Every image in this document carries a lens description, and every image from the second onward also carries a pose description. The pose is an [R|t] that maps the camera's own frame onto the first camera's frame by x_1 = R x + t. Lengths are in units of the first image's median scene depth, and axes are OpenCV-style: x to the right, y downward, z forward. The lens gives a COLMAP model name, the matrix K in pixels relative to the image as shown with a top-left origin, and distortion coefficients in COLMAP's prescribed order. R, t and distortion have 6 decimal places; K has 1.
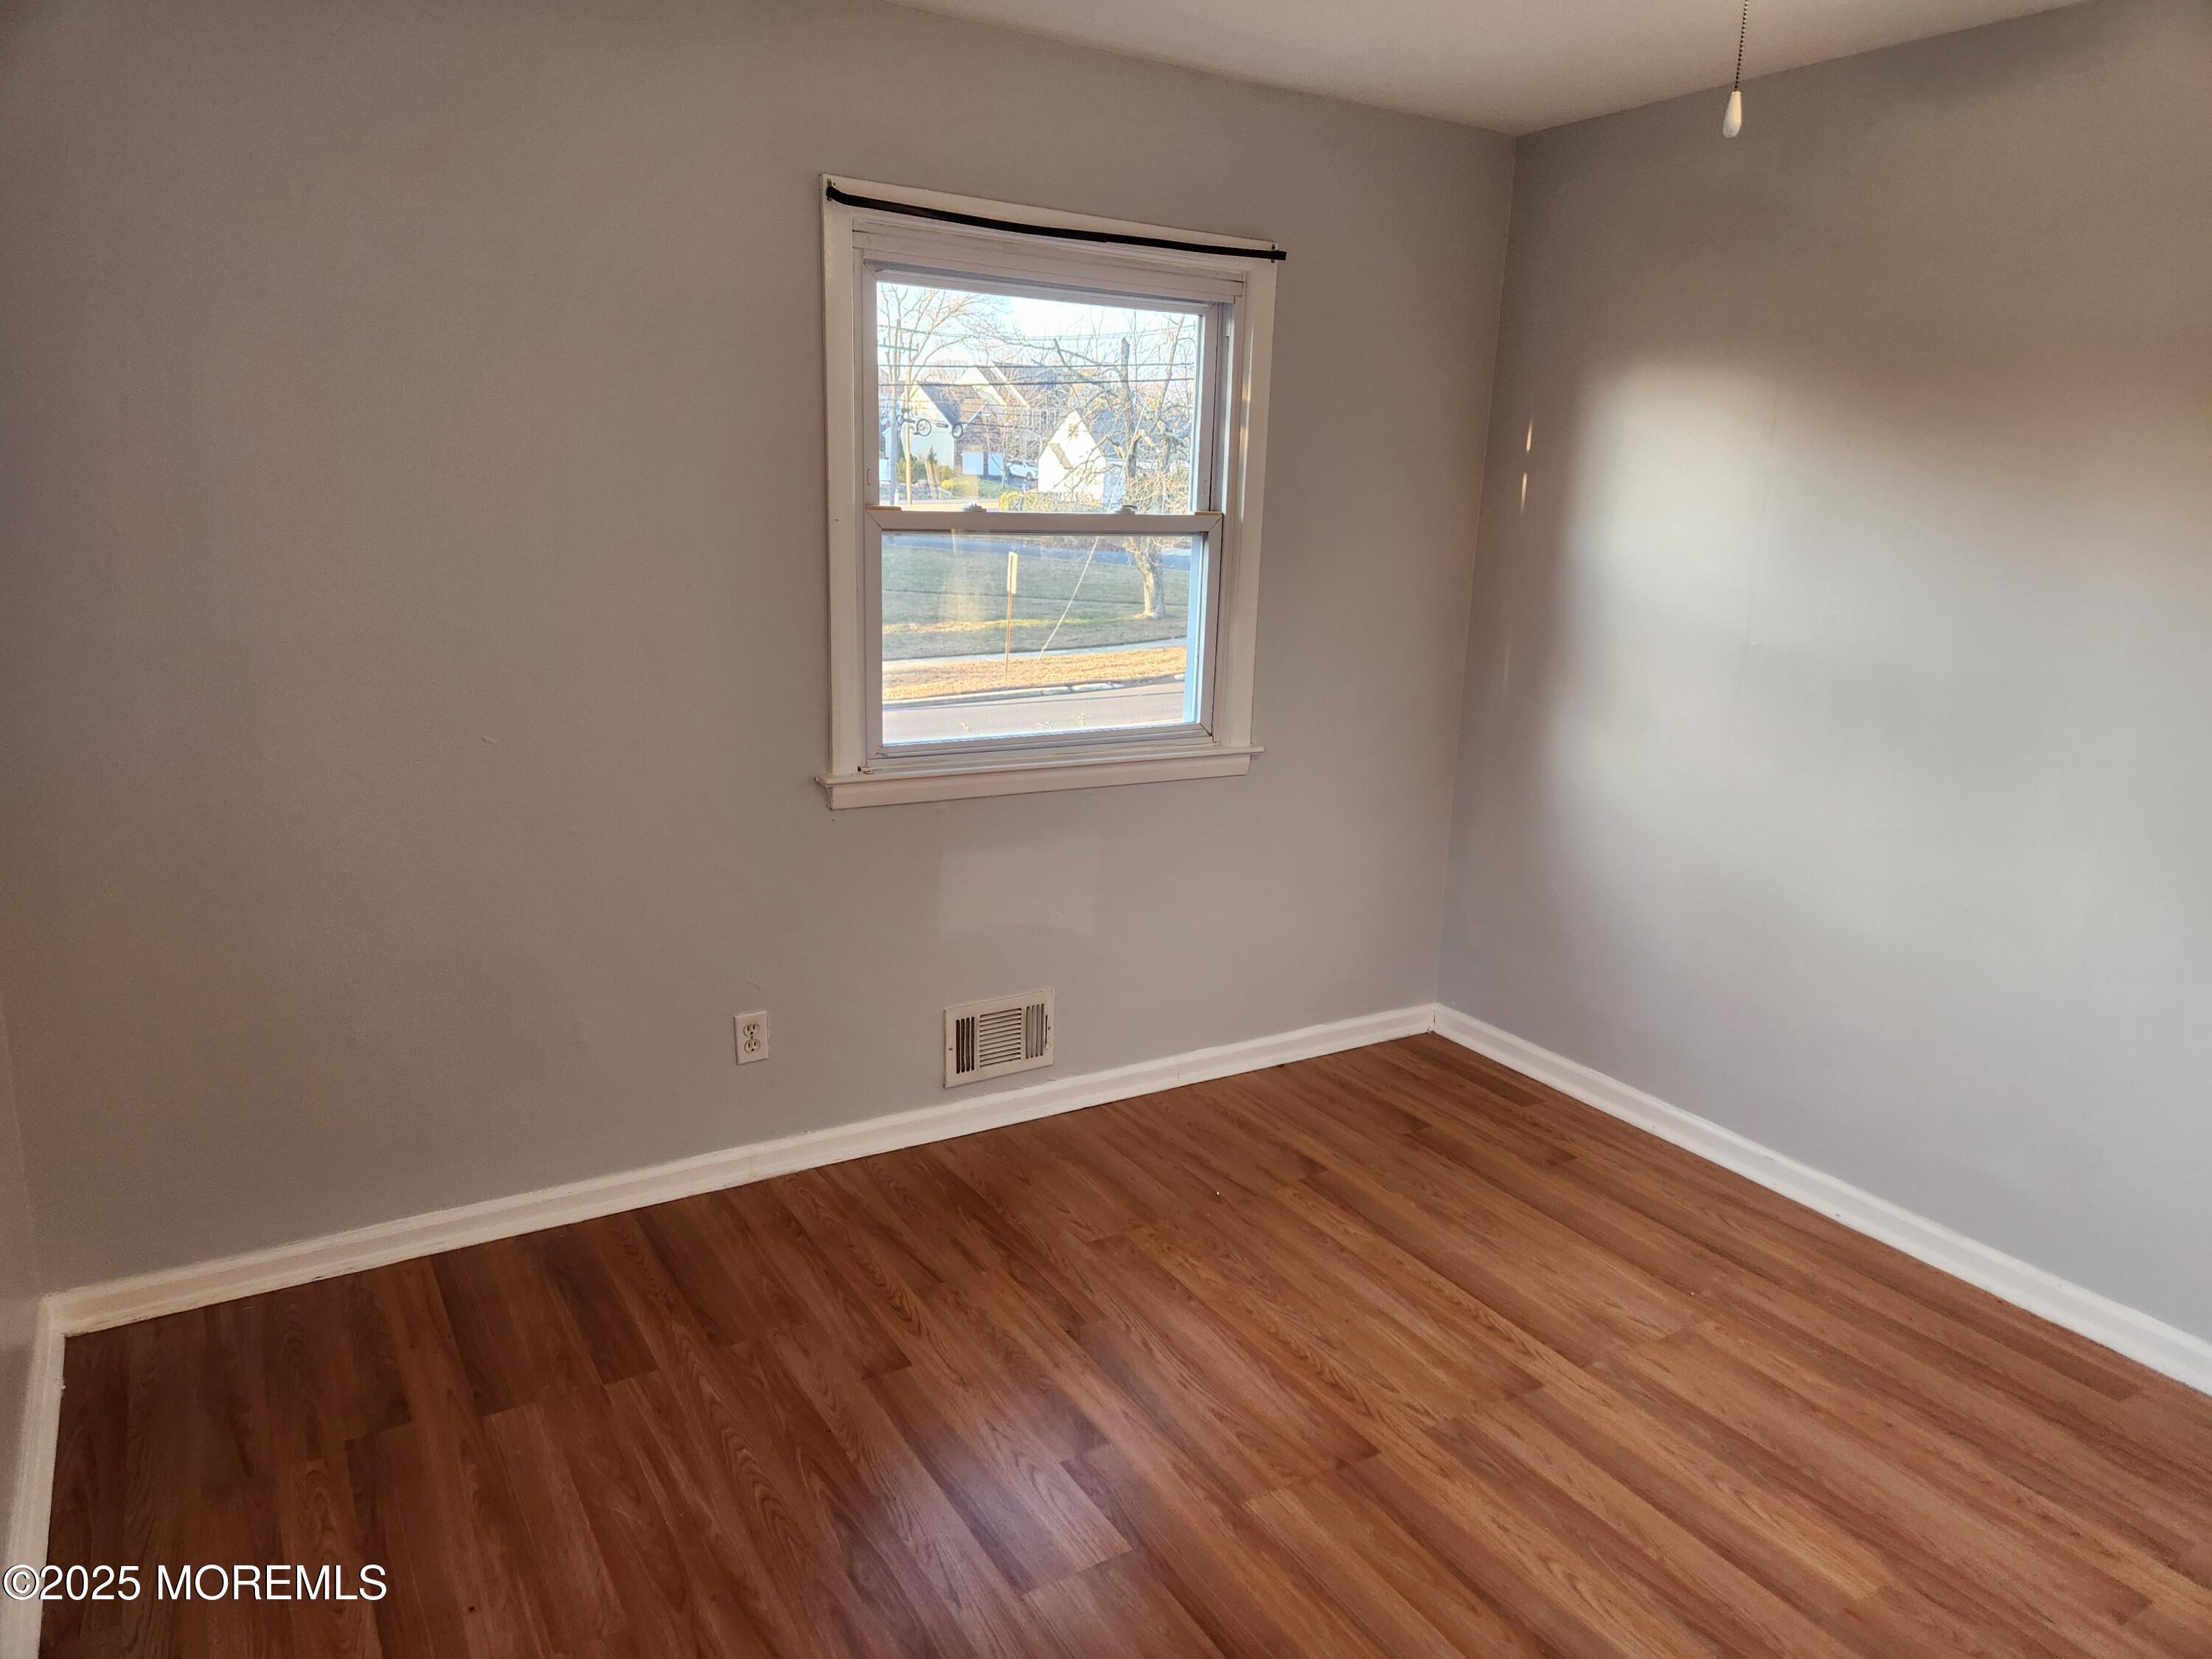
lens RADIAL K [[1477.7, 0, 1097.1], [0, 1477.7, 818.4], [0, 0, 1]] dist [0.082764, -0.065282]
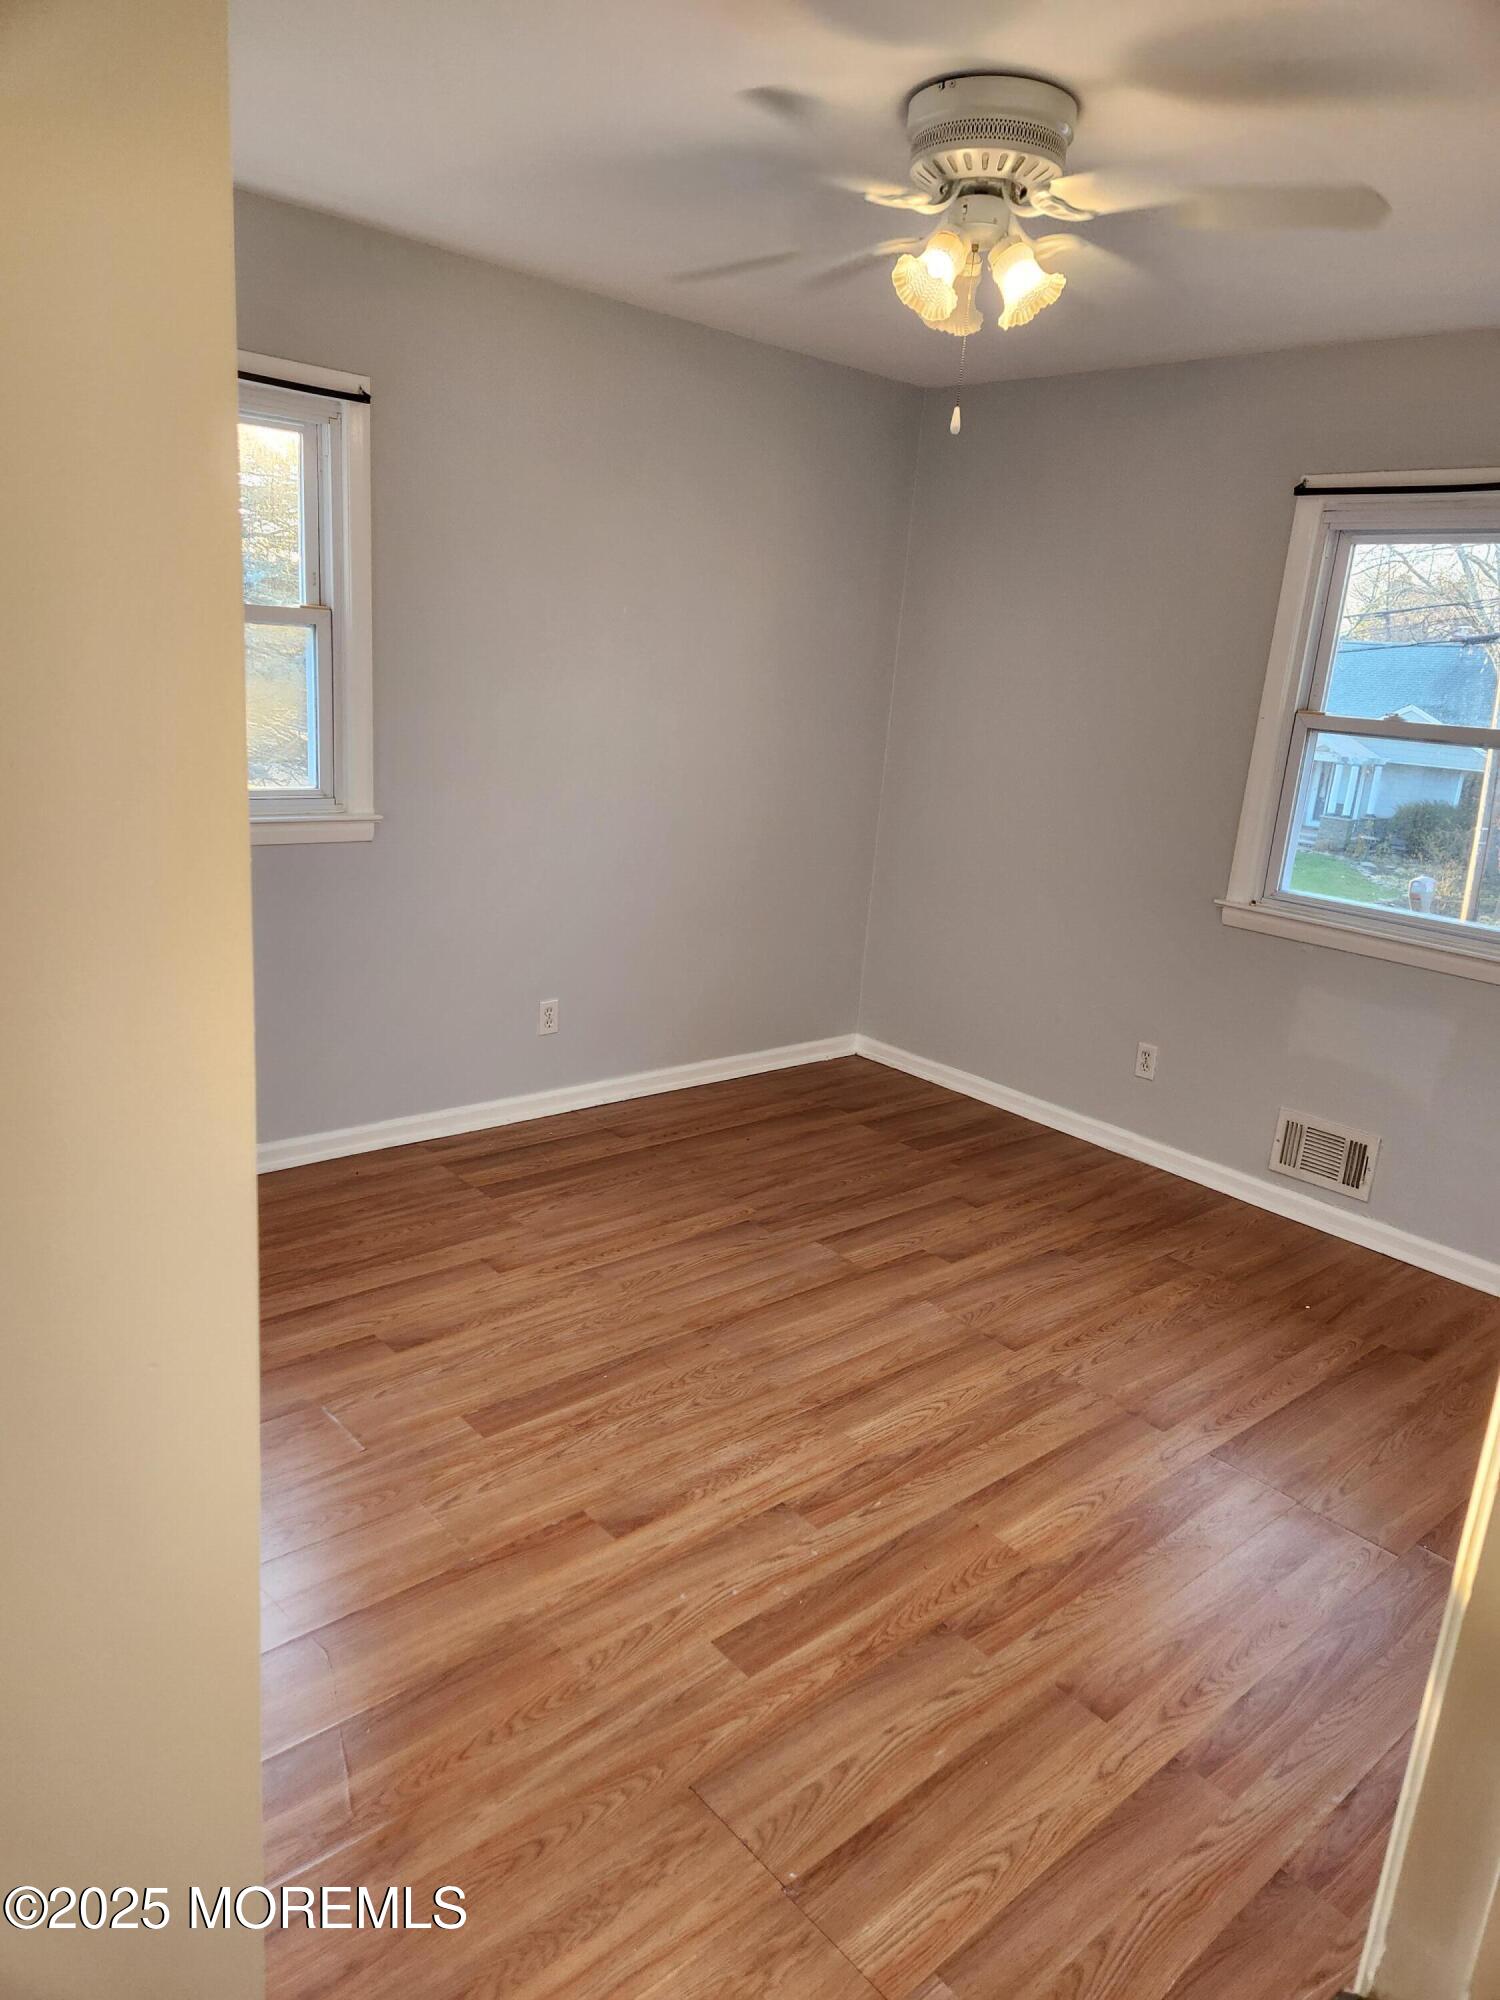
lens RADIAL K [[1336.1, 0, 745.0], [0, 1336.1, 1003.2], [0, 0, 1]] dist [0.082764, -0.065282]
pose [[0.176437, 0.233776, -0.956148, 1.091554], [-0.296202, 0.938972, 0.174919, -0.027621], [0.938688, 0.252351, 0.234914, 0.323649]]
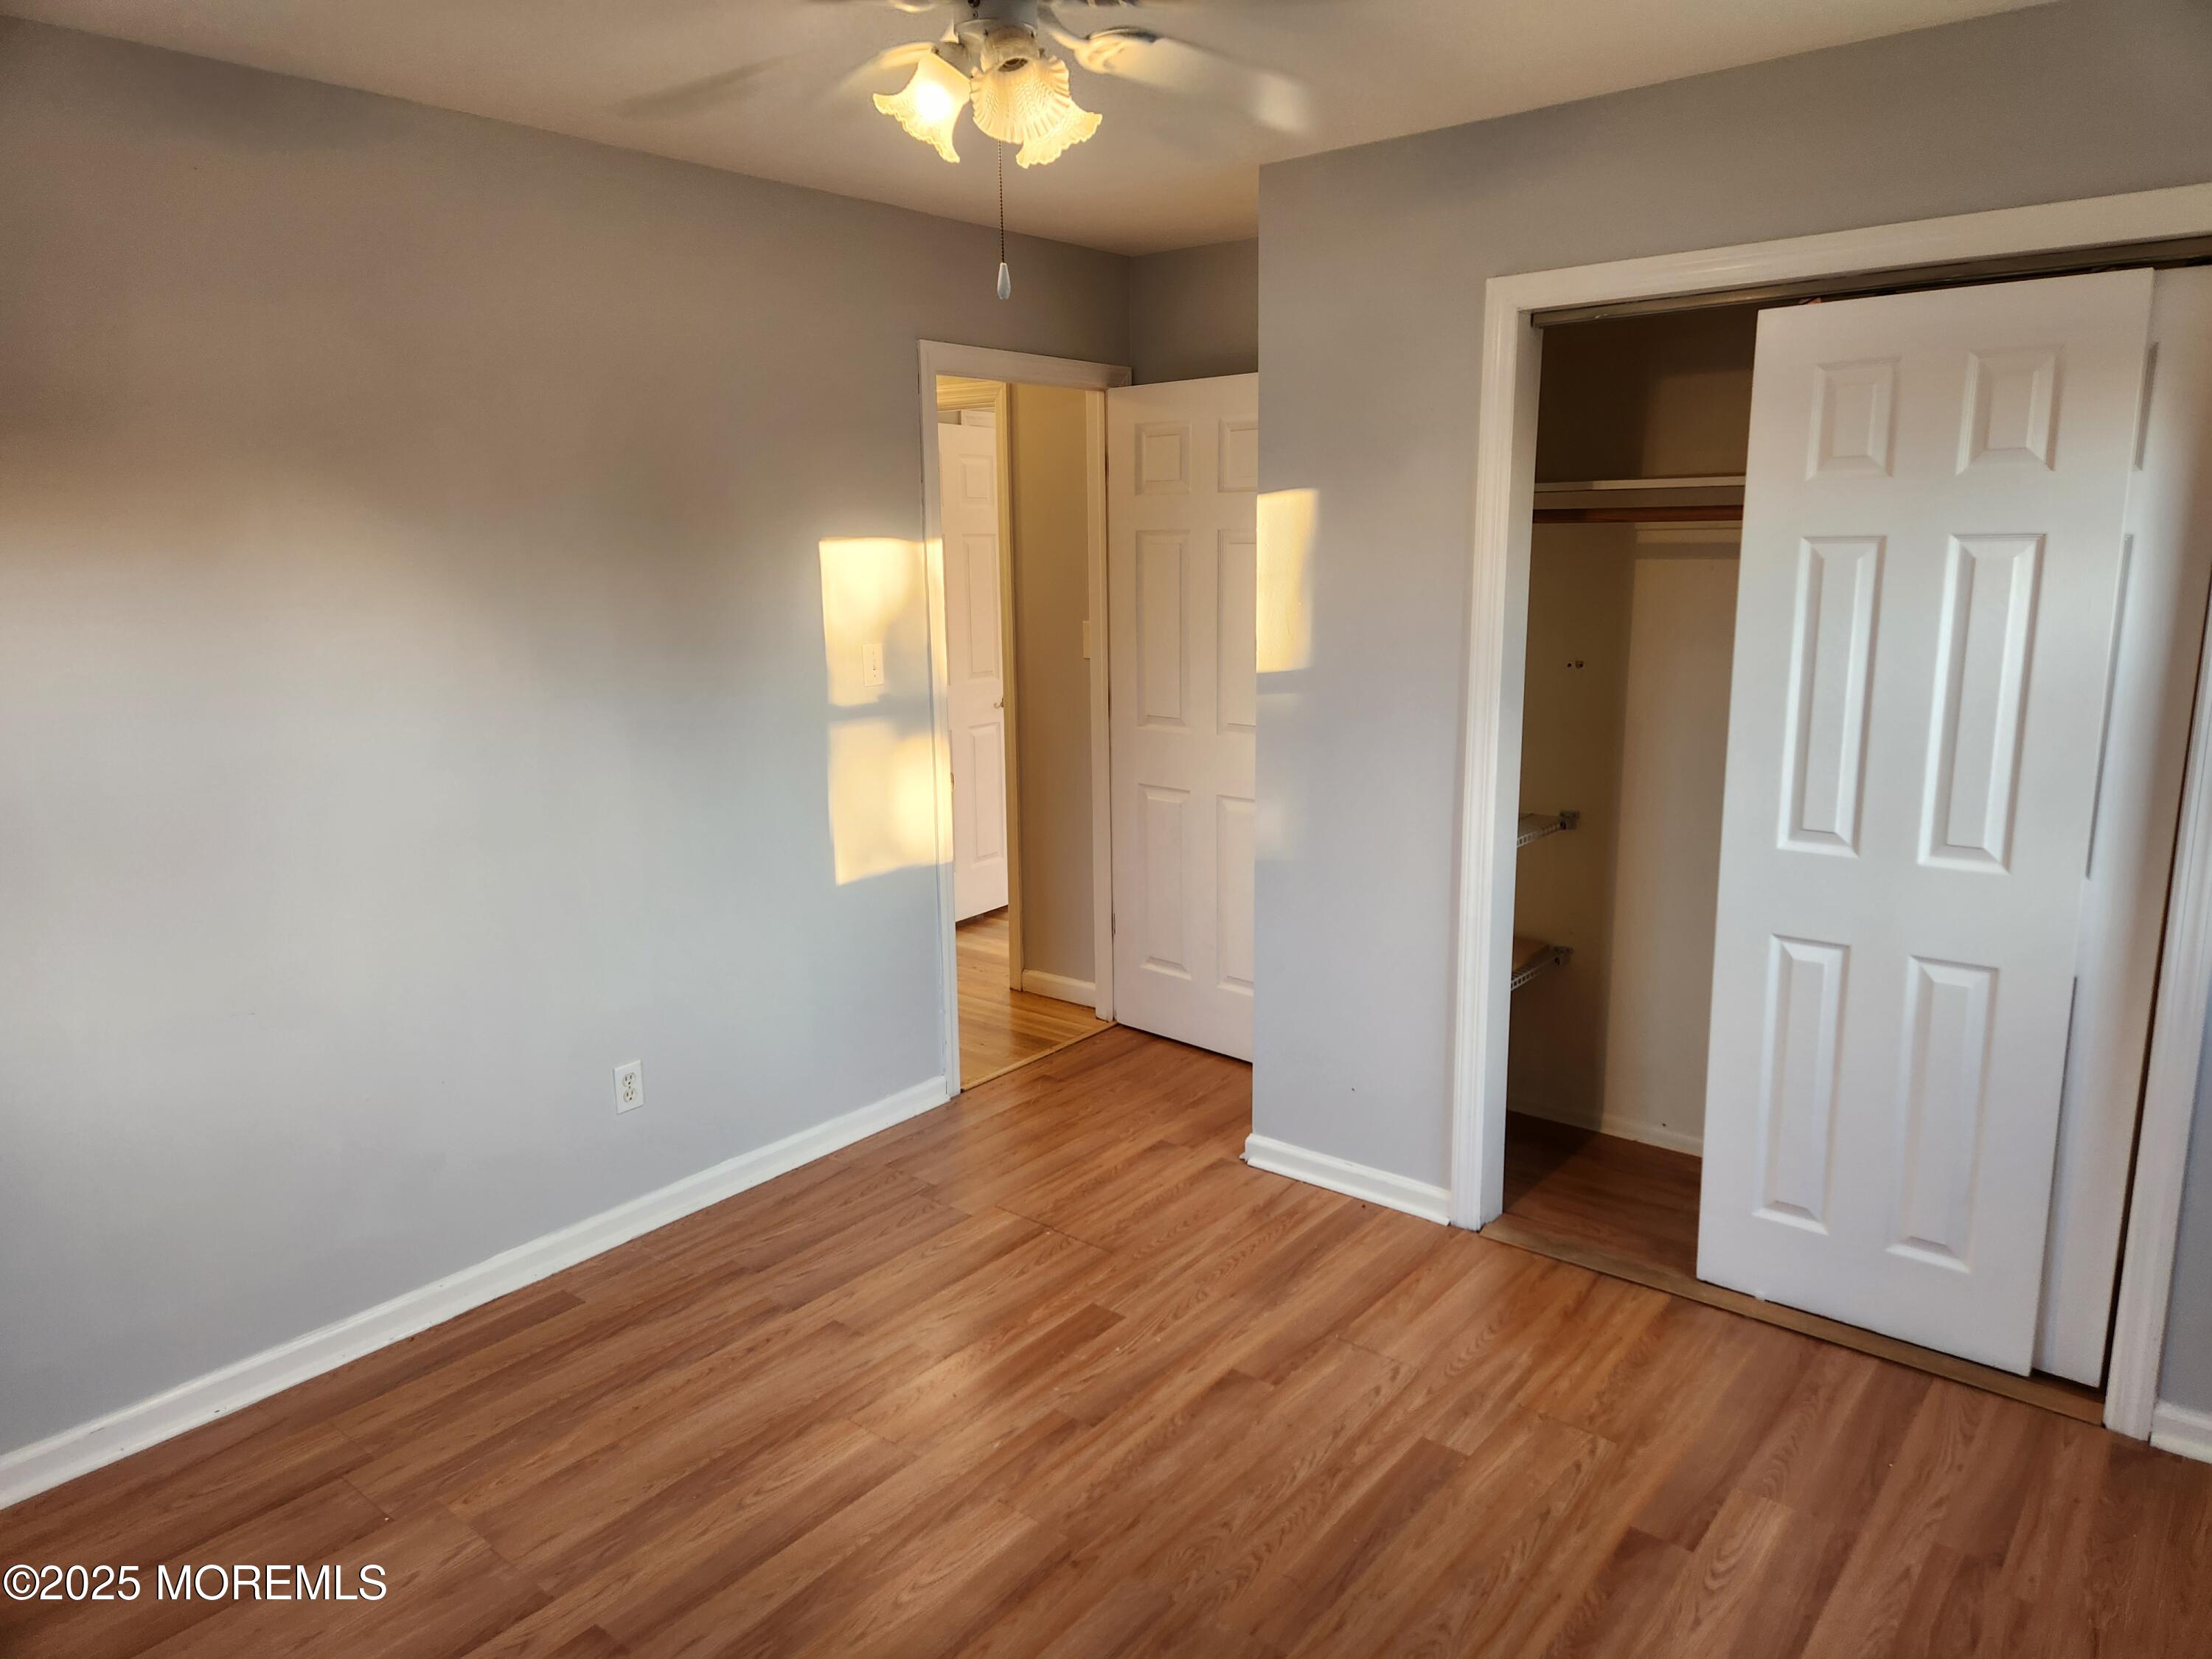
lens RADIAL K [[1477.7, 0, 1097.1], [0, 1477.7, 818.4], [0, 0, 1]] dist [0.082764, -0.065282]
pose [[-0.325051, -0.210571, 0.921955, -0.454842], [0.223600, 0.930141, 0.291275, -0.219163], [-0.918882, 0.300828, -0.255260, 0.755569]]
